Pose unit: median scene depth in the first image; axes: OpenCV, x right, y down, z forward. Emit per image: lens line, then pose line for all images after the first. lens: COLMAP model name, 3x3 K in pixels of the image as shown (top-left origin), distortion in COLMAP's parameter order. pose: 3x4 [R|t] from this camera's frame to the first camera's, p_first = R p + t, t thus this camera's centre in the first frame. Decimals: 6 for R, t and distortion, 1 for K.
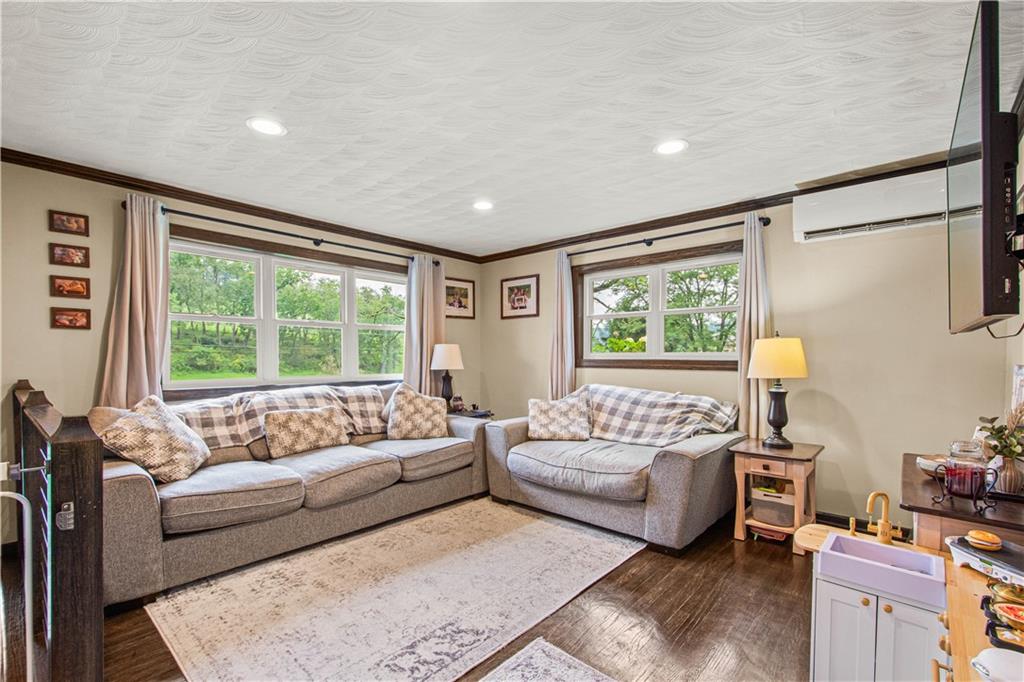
lens RADIAL K [[458.3, 0, 503.8], [0, 458.3, 359.1], [0, 0, 1]] dist [0.026999, -0.012385]
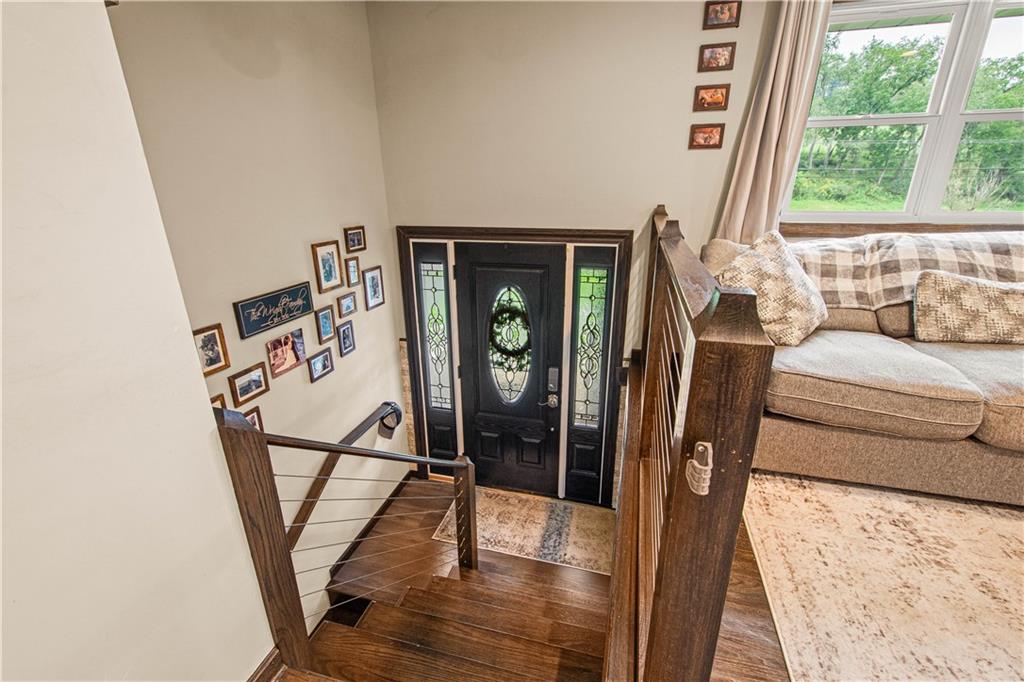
lens RADIAL K [[458.3, 0, 503.8], [0, 458.3, 359.1], [0, 0, 1]] dist [0.026999, -0.012385]
pose [[0.445832, 0.316241, -0.837392, -0.198793], [0.000722, 0.935384, 0.353633, 0.002582], [0.895116, -0.158265, 0.416796, 0.182918]]
